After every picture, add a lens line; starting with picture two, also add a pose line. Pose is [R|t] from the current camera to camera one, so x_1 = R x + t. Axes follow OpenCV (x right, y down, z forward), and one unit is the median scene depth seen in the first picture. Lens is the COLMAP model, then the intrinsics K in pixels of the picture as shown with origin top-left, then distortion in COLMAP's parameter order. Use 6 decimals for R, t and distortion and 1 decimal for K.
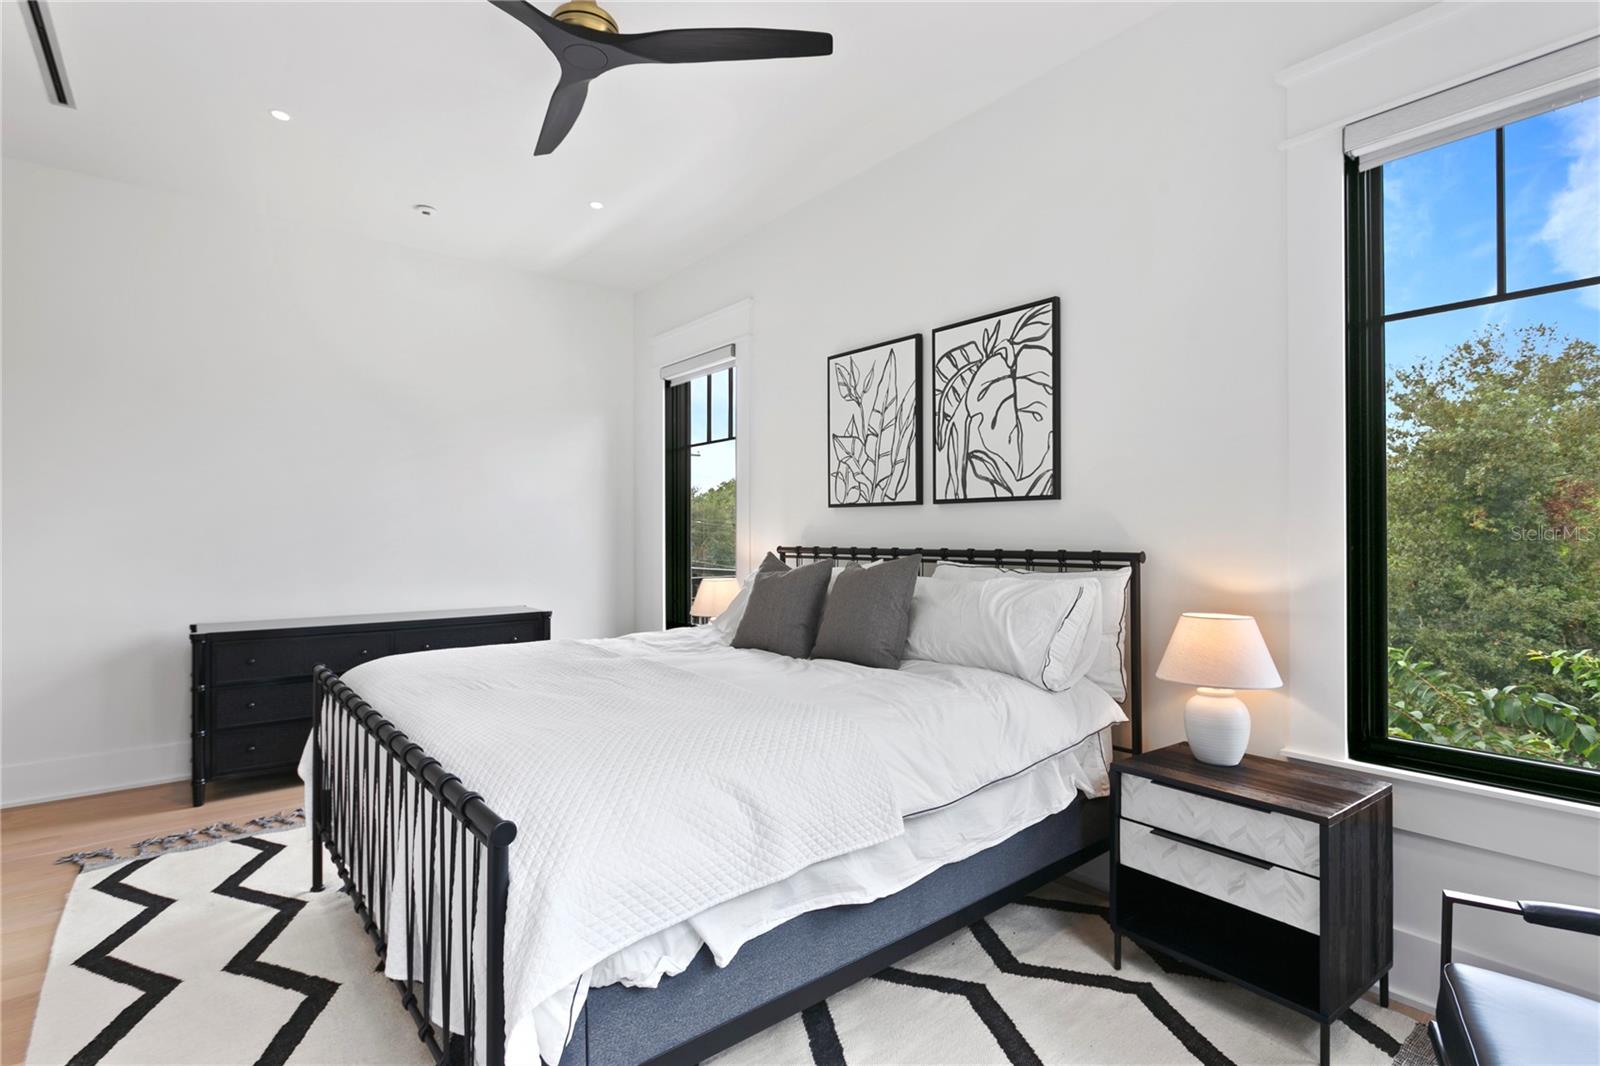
lens RADIAL K [[775.6, 0, 816.4], [0, 775.6, 537.0], [0, 0, 1]] dist [-0.000105, -0.000124]
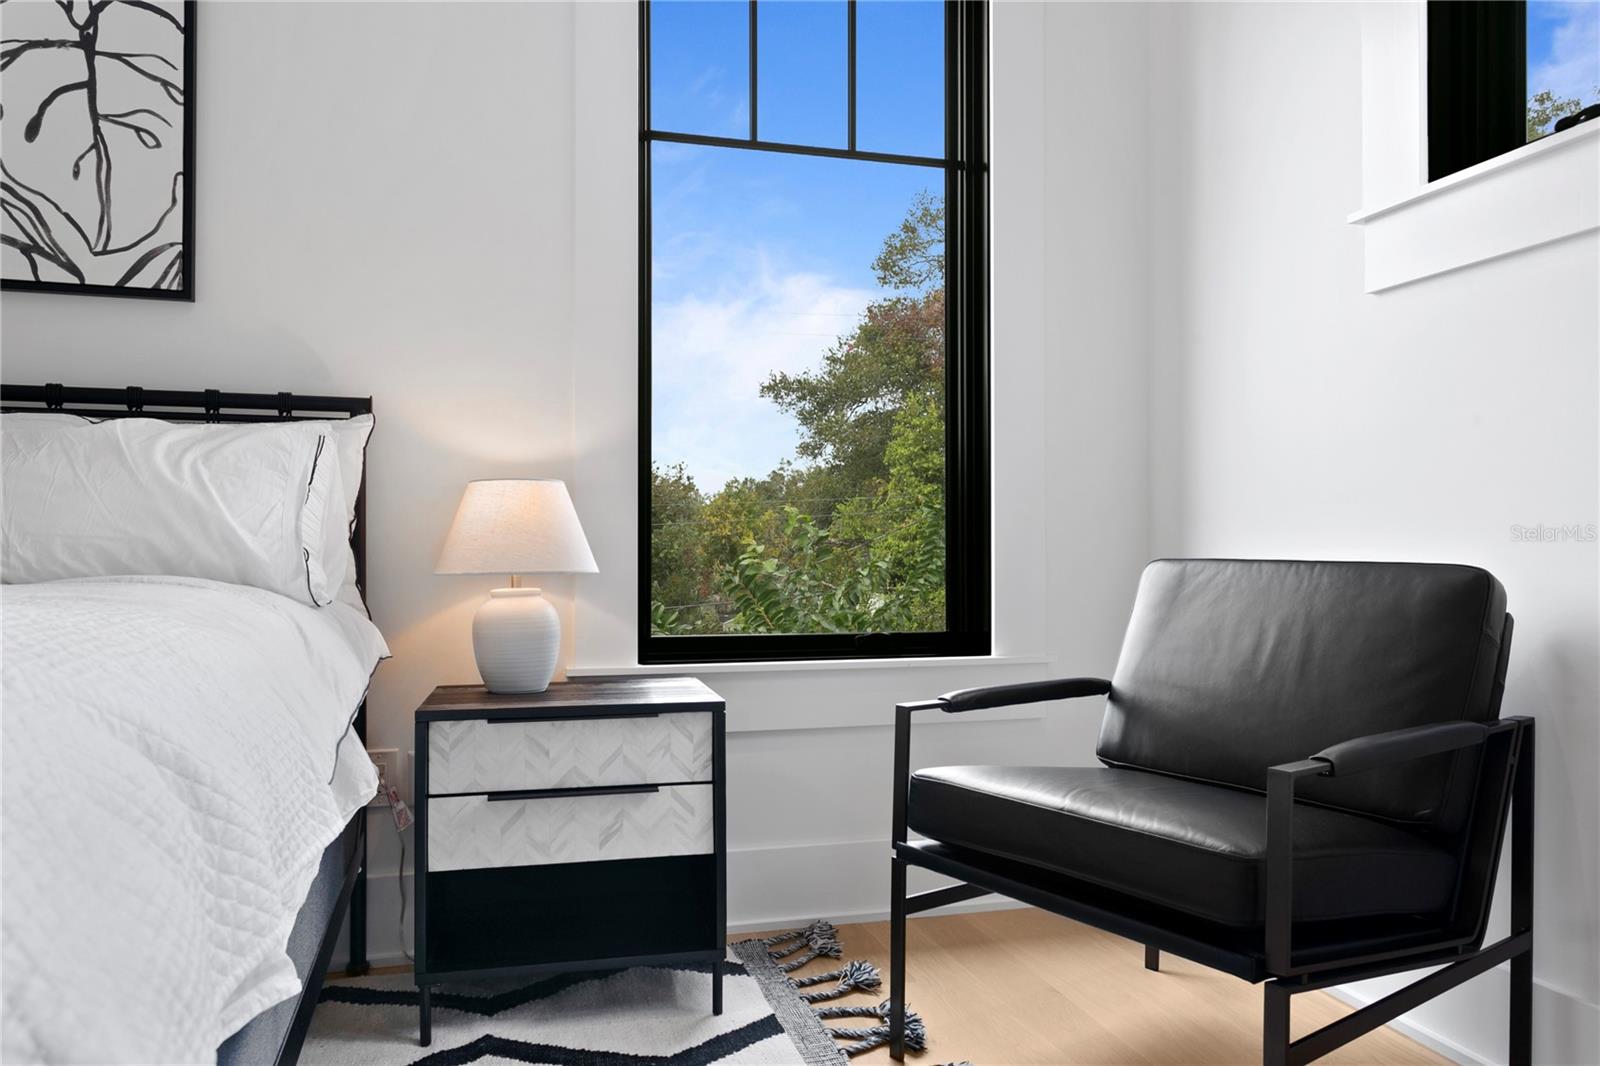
lens RADIAL K [[1130.5, 0, 797.2], [0, 1130.5, 541.2], [0, 0, 1]] dist [-0.003188, 0.017598]
pose [[0.416650, 0.005000, 0.909053, -0.224666], [0.005401, 0.999954, -0.007975, 0.123988], [-0.909051, 0.008232, 0.416604, 0.264713]]
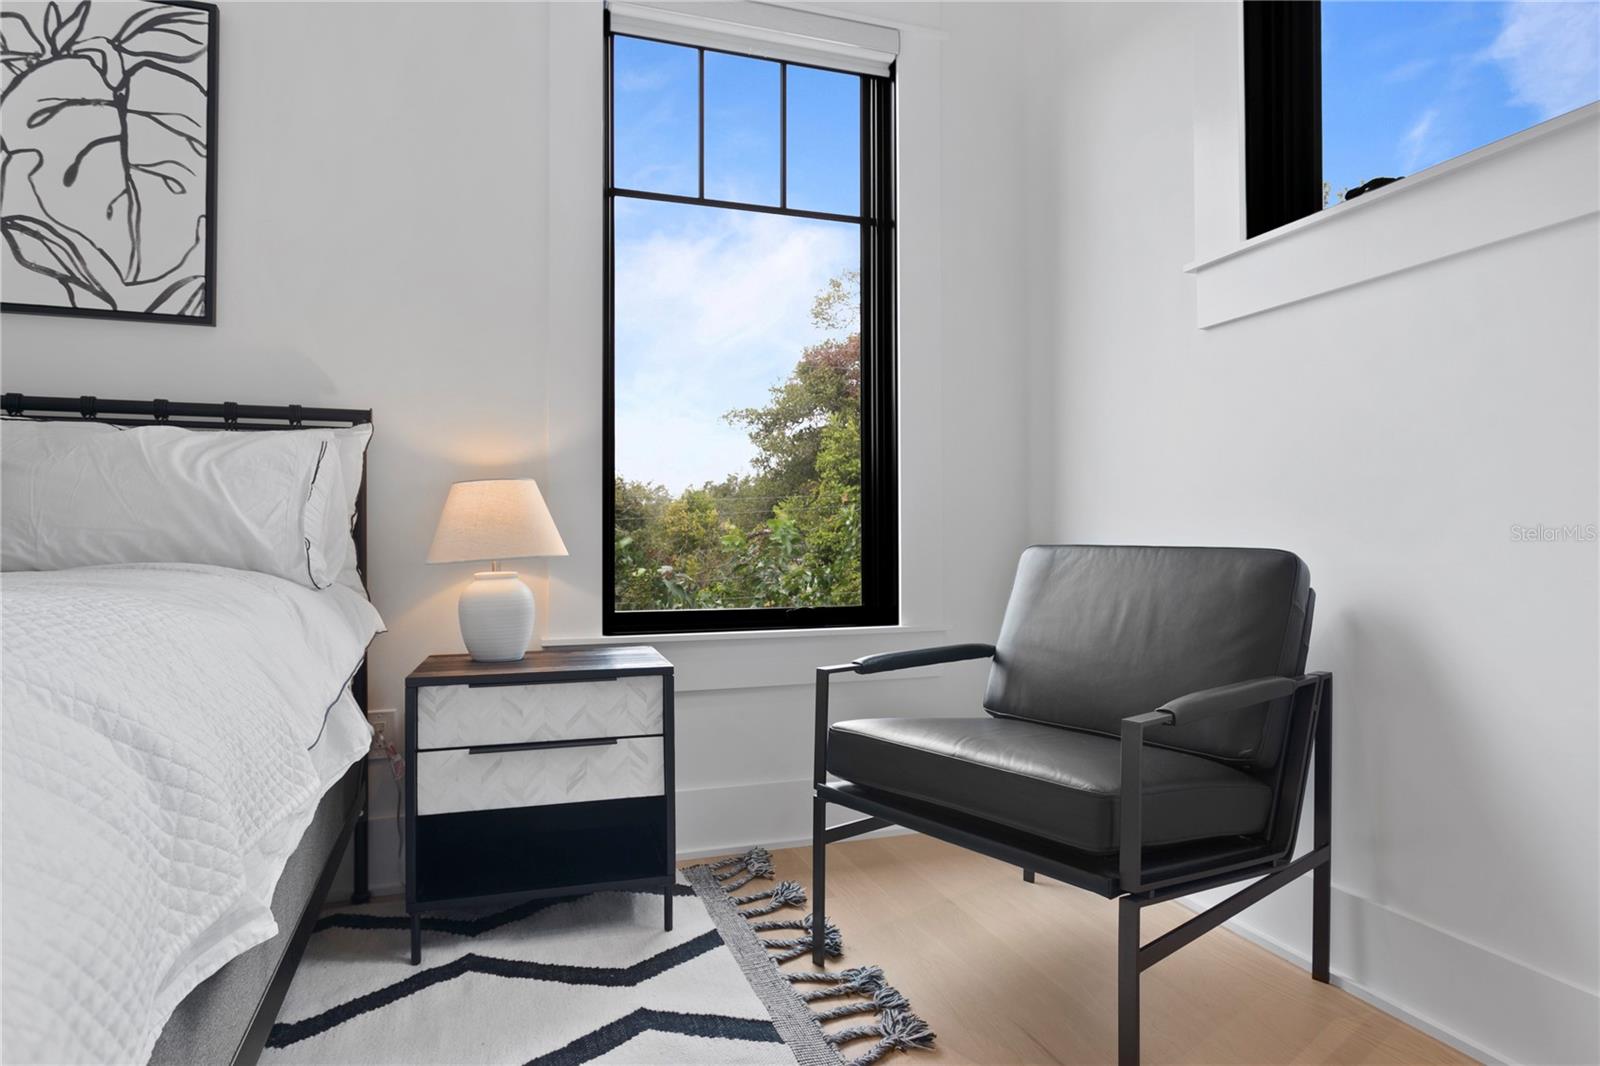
lens RADIAL K [[906.2, 0, 800.3], [0, 906.2, 530.1], [0, 0, 1]] dist [-0.003344, 0.004350]
pose [[0.365631, 0.005913, 0.930741, -0.193462], [0.007989, 0.999923, -0.009491, 0.124089], [-0.930726, 0.010906, 0.365555, 0.266806]]
